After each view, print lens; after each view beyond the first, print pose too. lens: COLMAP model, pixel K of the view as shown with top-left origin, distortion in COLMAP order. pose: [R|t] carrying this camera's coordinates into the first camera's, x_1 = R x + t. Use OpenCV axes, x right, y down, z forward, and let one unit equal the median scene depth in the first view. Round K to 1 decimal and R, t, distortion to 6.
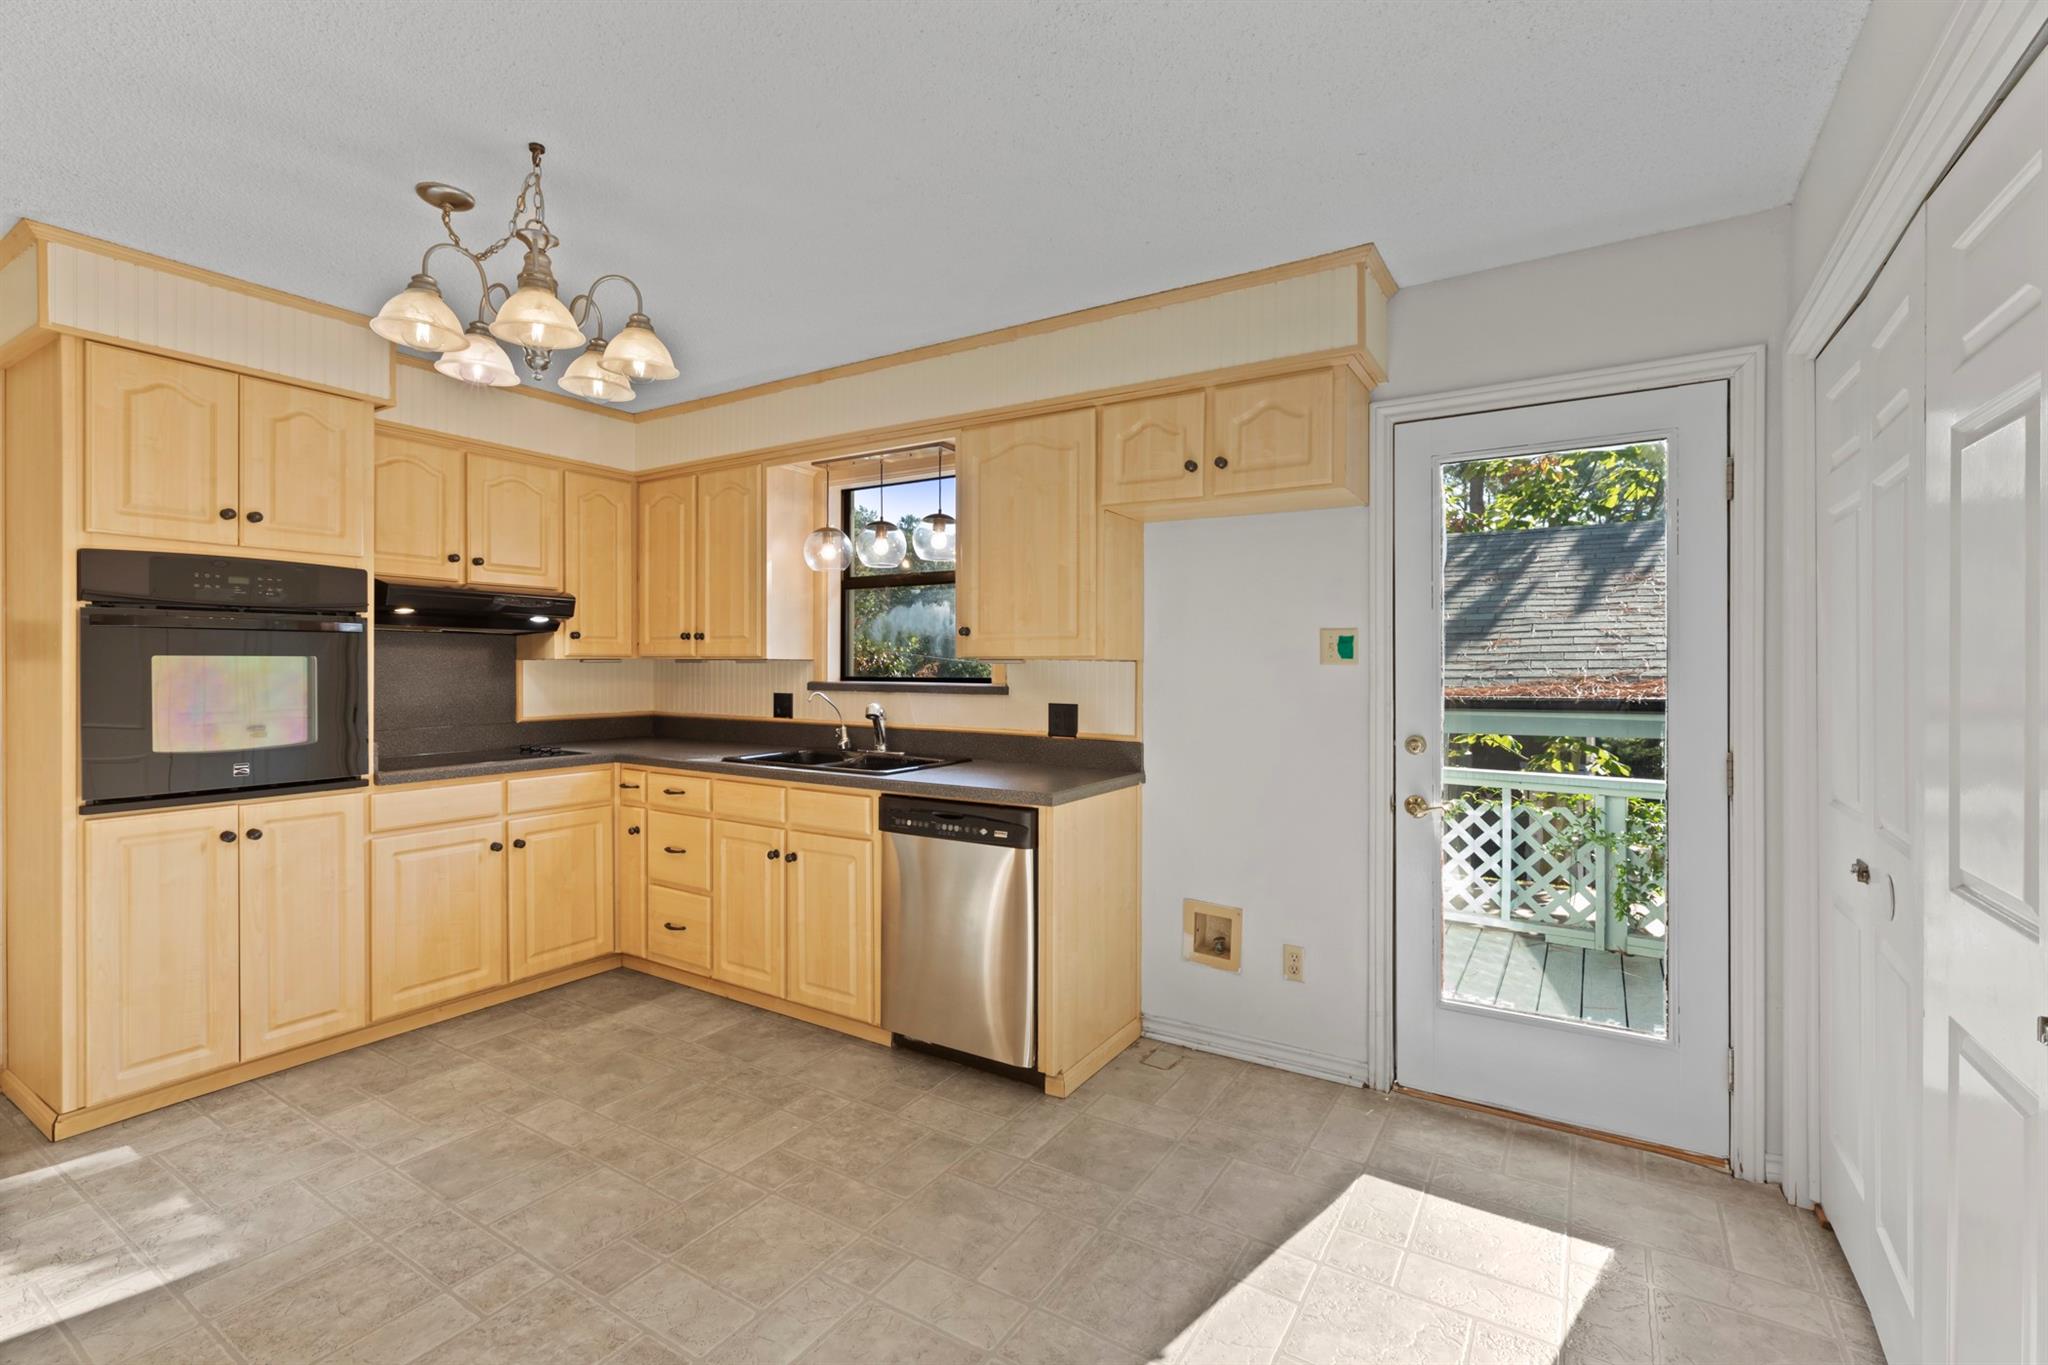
lens RADIAL K [[913.3, 0, 1020.4], [0, 913.3, 661.6], [0, 0, 1]] dist [0.003980, -0.000076]
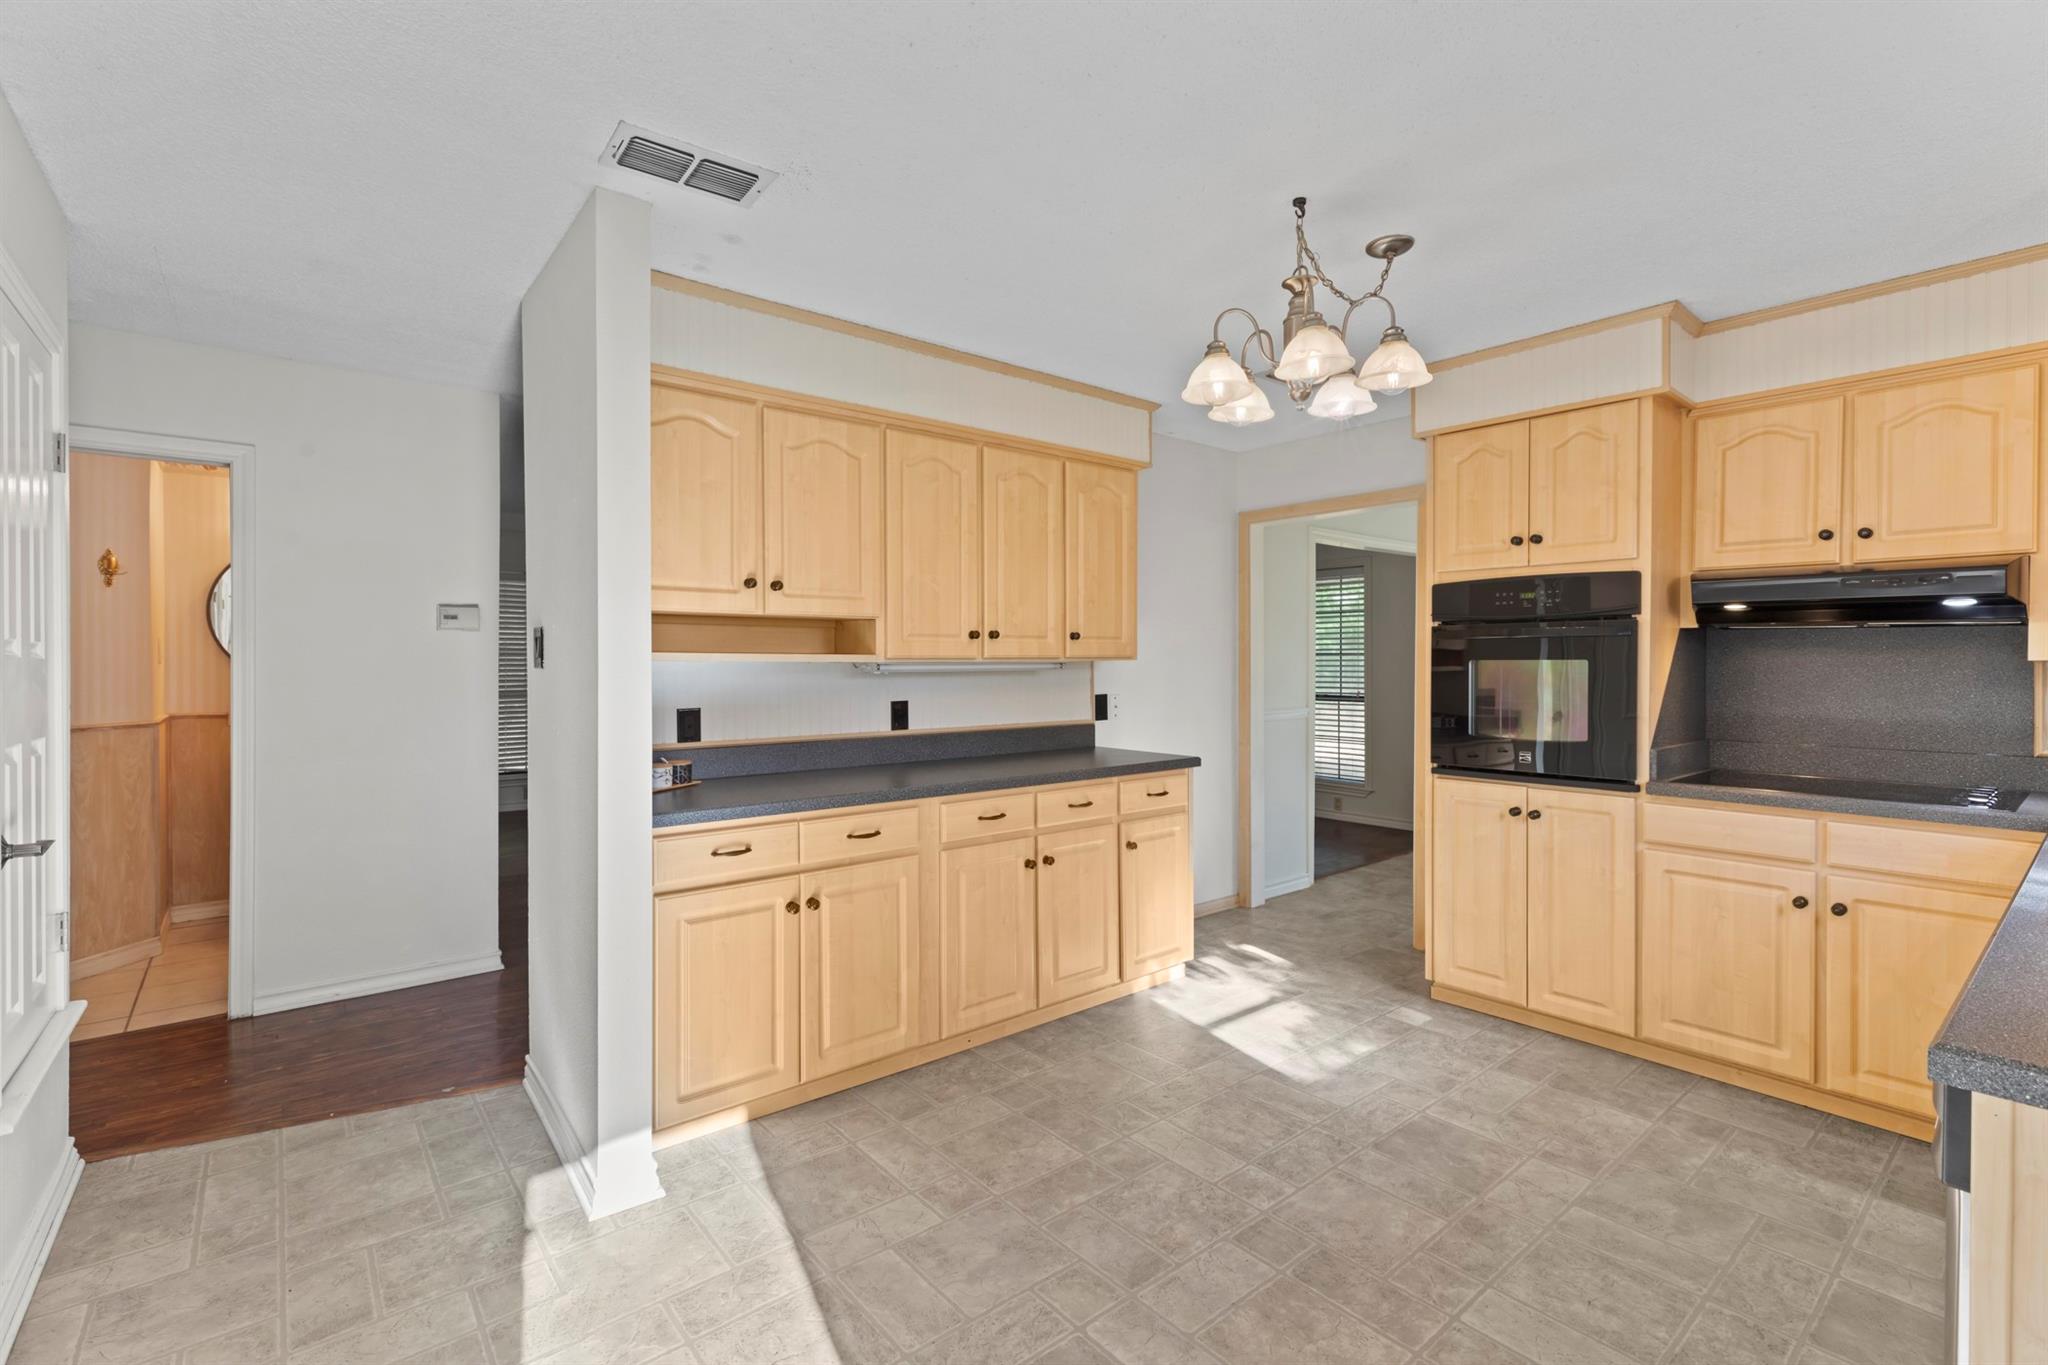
lens RADIAL K [[913.3, 0, 1020.4], [0, 913.3, 661.6], [0, 0, 1]] dist [0.003980, -0.000076]
pose [[-0.311215, -0.002695, -0.950336, 0.438462], [0.000969, 0.999995, -0.003153, -0.000994], [0.950339, -0.001902, -0.311211, 0.713124]]
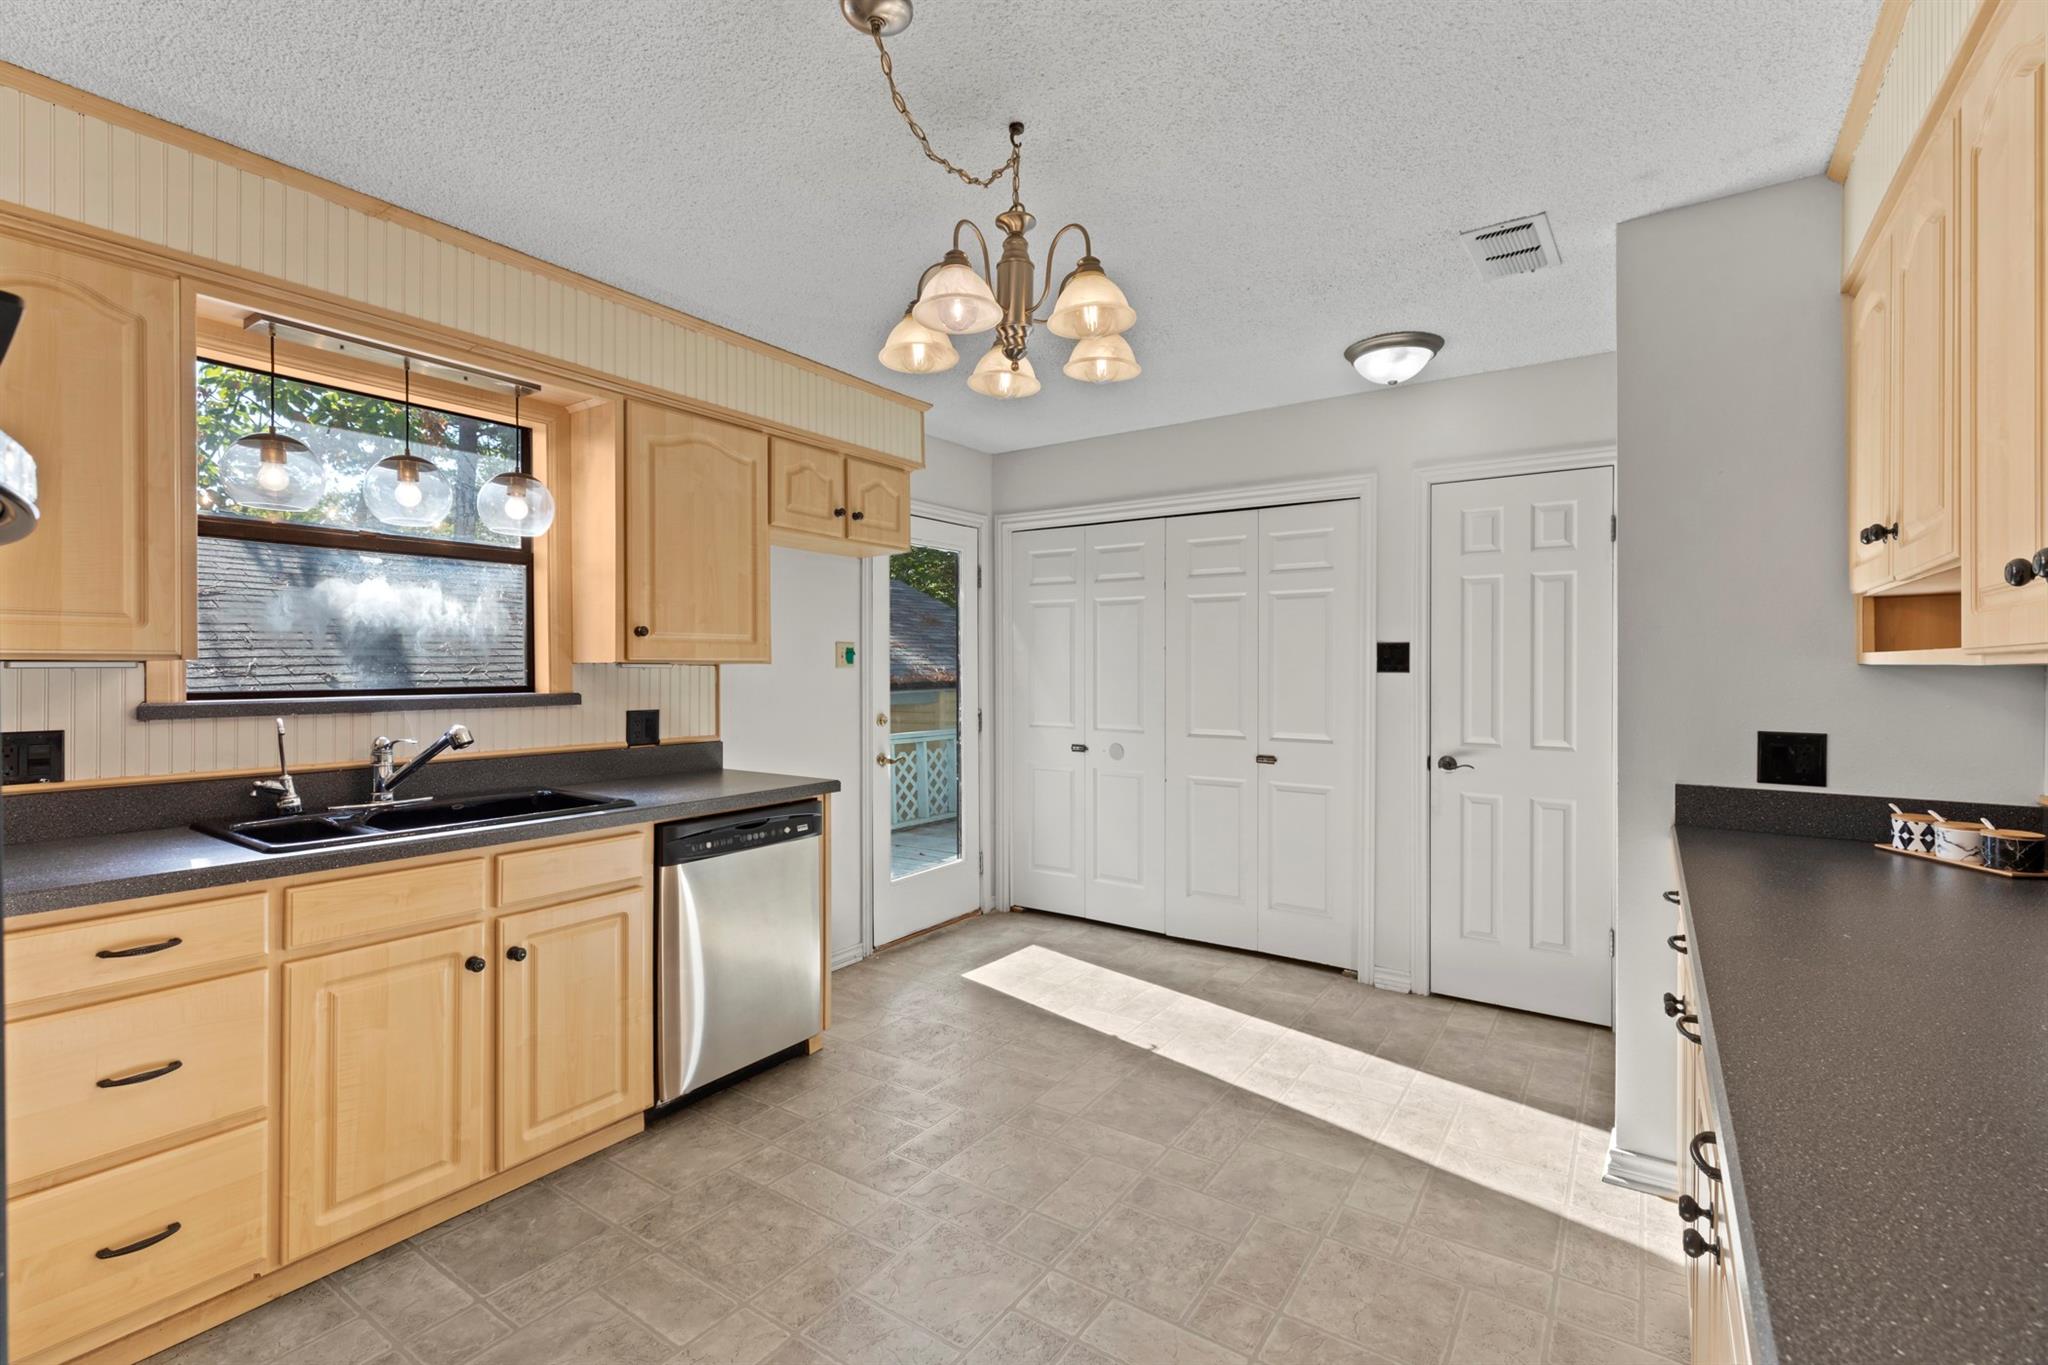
lens RADIAL K [[913.3, 0, 1020.4], [0, 913.3, 661.6], [0, 0, 1]] dist [0.003980, -0.000076]
pose [[0.033437, 0.004558, 0.999430, -1.020628], [-0.002095, 0.999988, -0.004491, -0.000995], [-0.999439, -0.001944, 0.033446, 0.669124]]
